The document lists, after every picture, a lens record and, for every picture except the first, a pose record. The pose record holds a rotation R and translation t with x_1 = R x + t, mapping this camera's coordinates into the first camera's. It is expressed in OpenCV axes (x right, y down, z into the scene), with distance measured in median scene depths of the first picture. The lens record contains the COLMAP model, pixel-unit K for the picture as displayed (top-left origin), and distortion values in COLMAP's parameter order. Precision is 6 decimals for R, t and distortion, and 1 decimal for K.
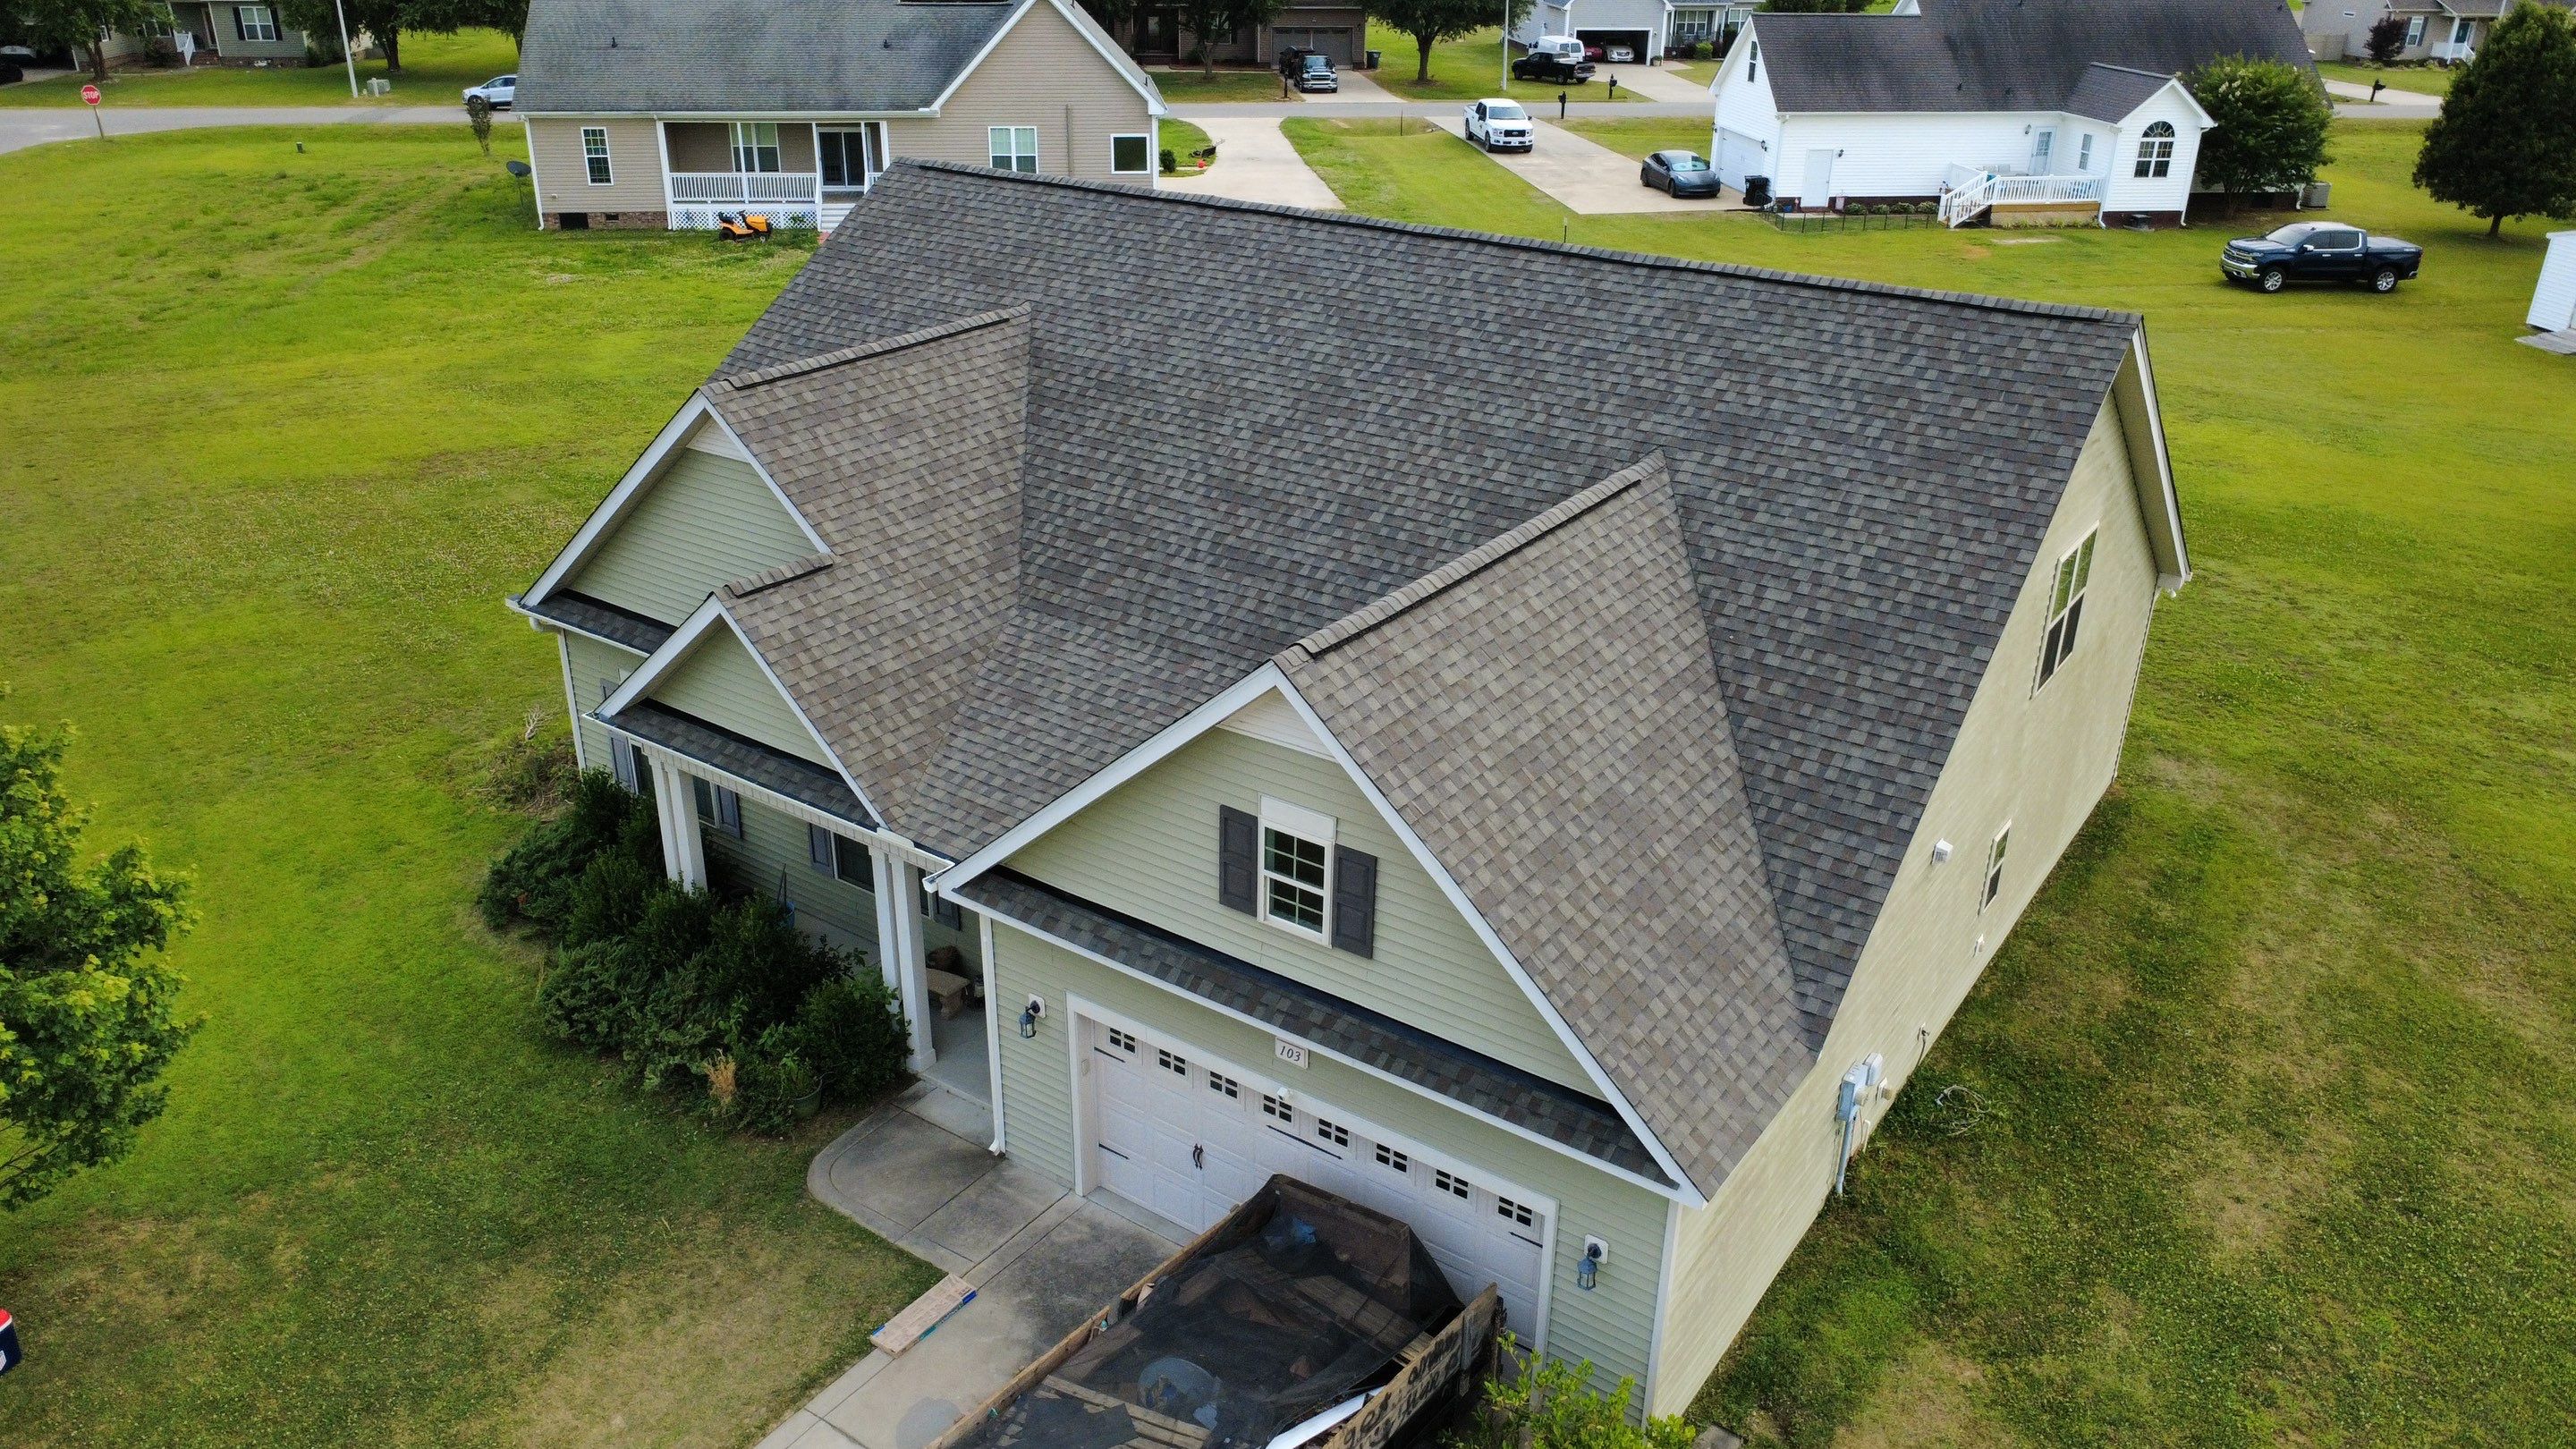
lens RADIAL K [[1845.8, 0, 1290.4], [0, 1845.8, 728.2], [0, 0, 1]] dist [0.001490, 0.000663]
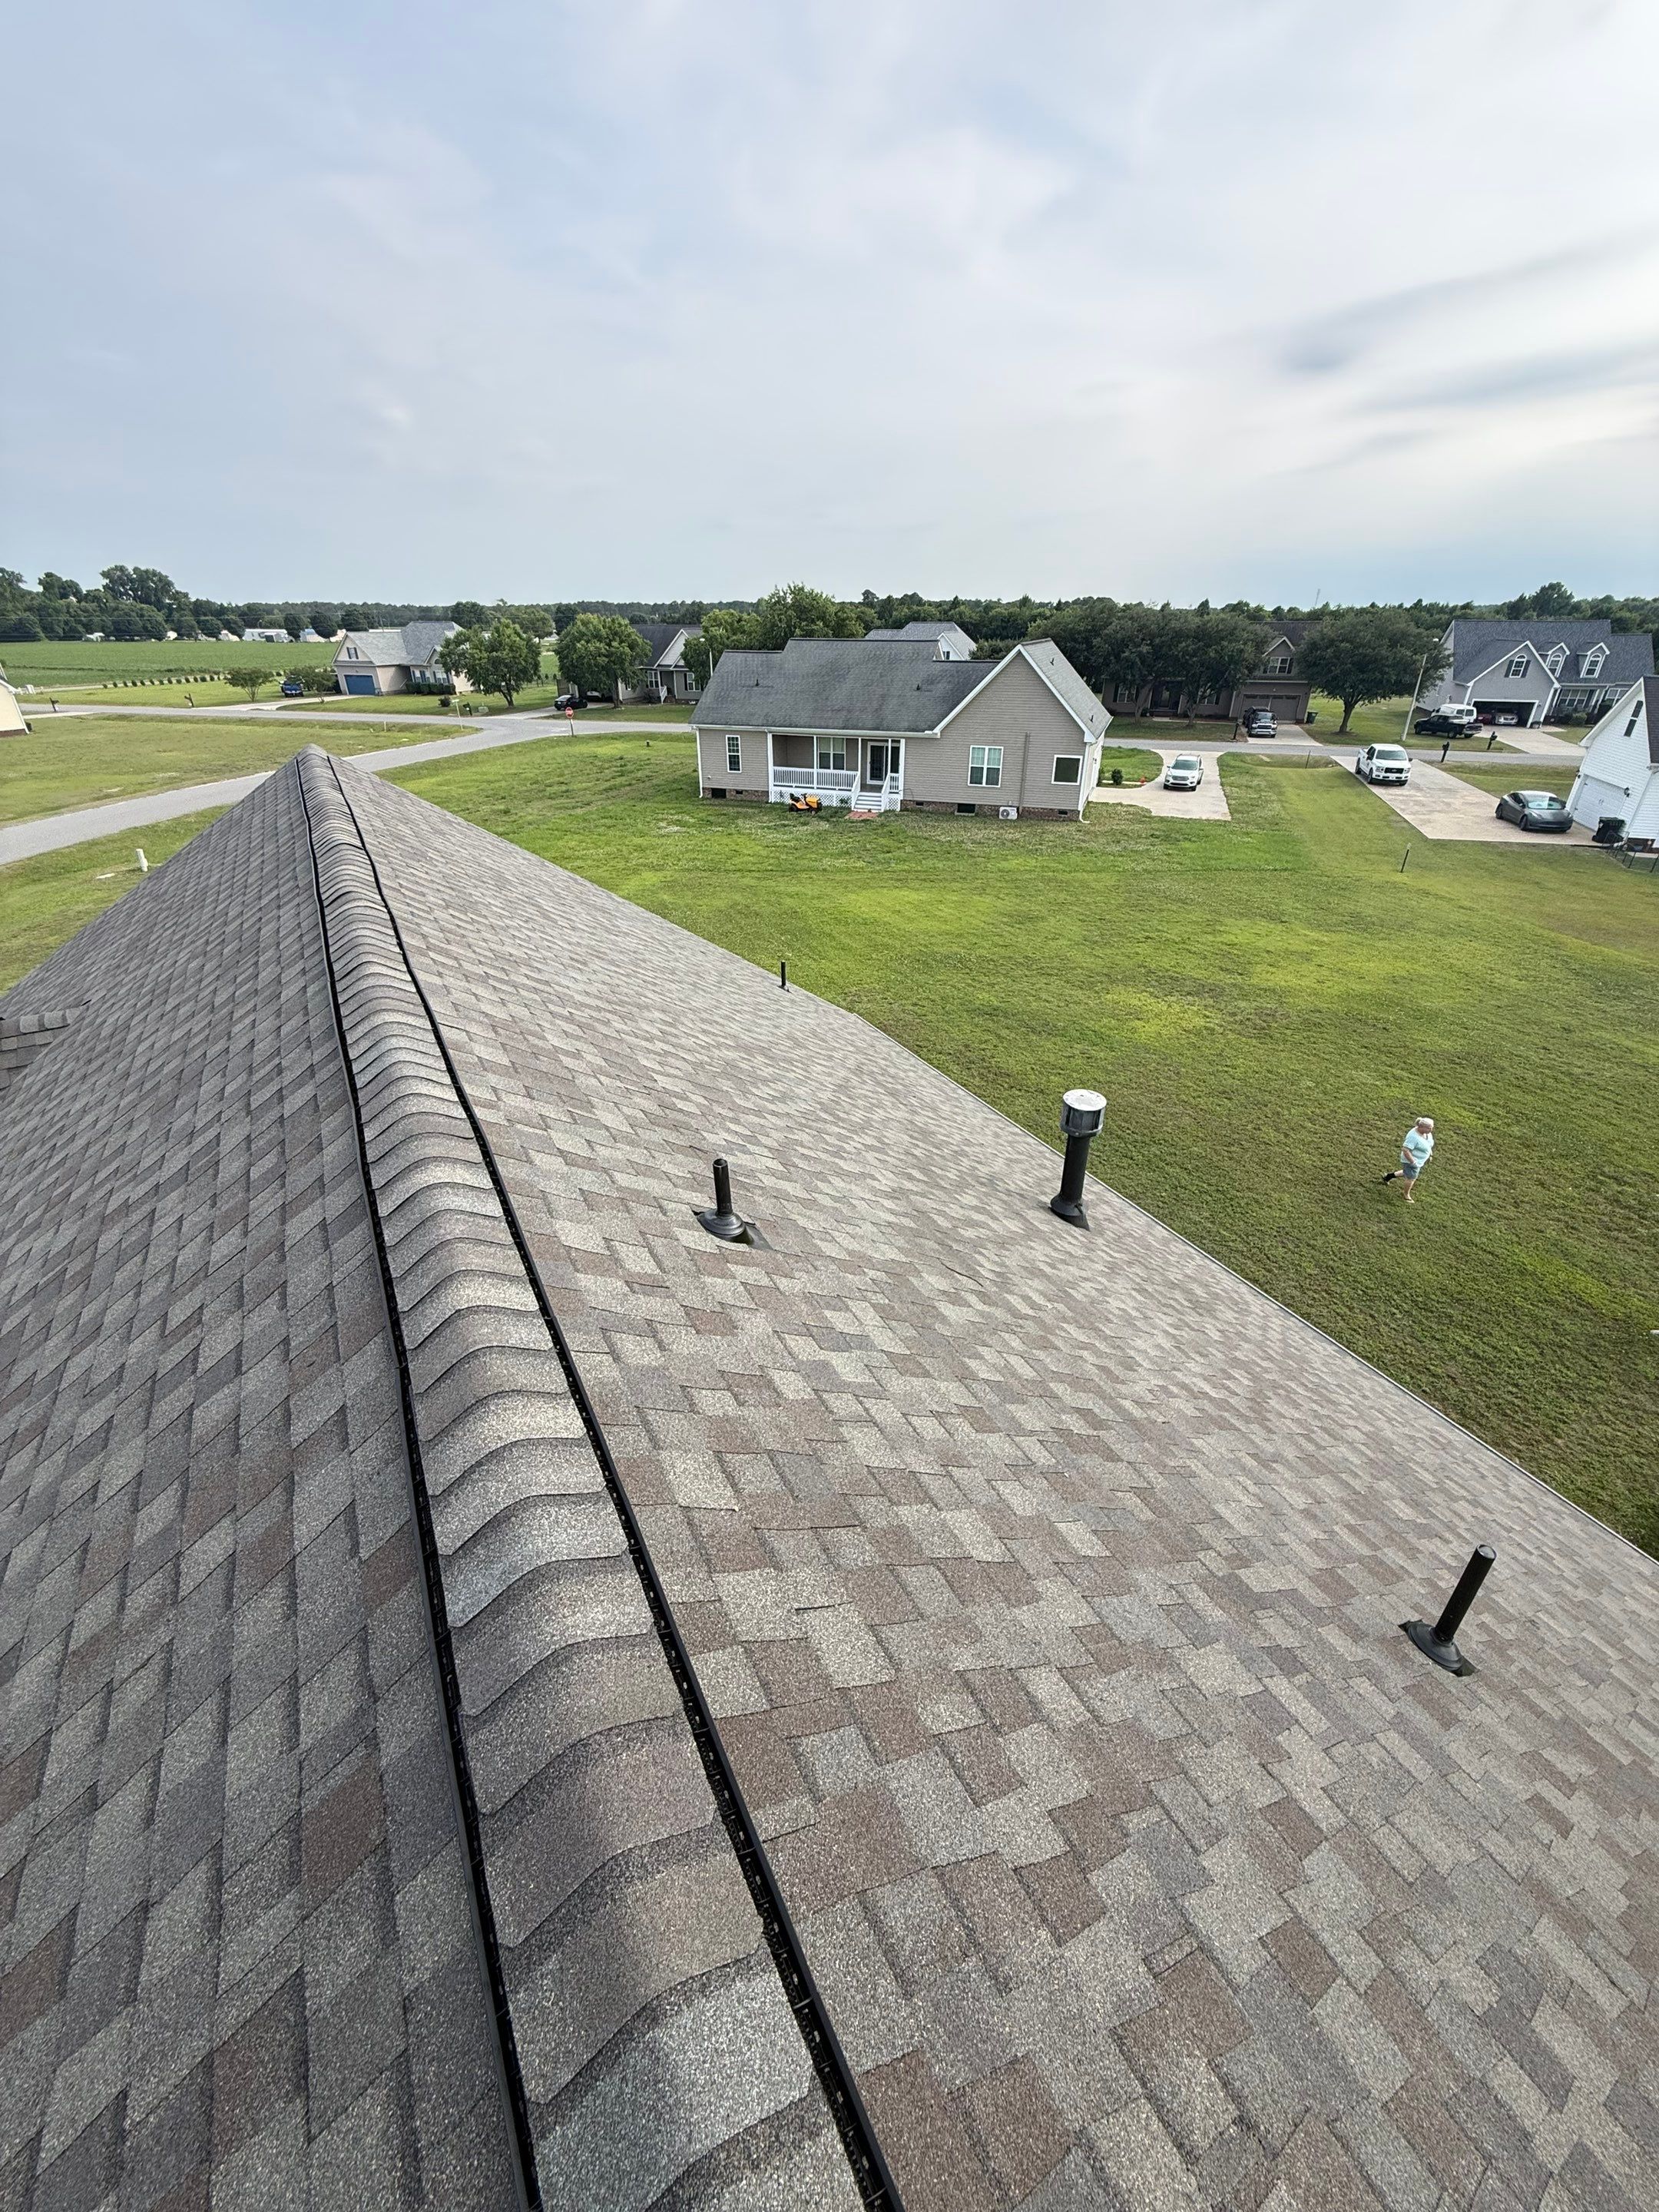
lens RADIAL K [[882.2, 0, 829.6], [0, 882.2, 1102.0], [0, 0, 1]] dist [0.001122, 0.000179]
pose [[0.898892, 0.200207, -0.389757, 0.062209], [-0.175472, 0.979547, 0.098476, -0.093219], [0.401501, -0.020128, 0.915637, 0.291828]]
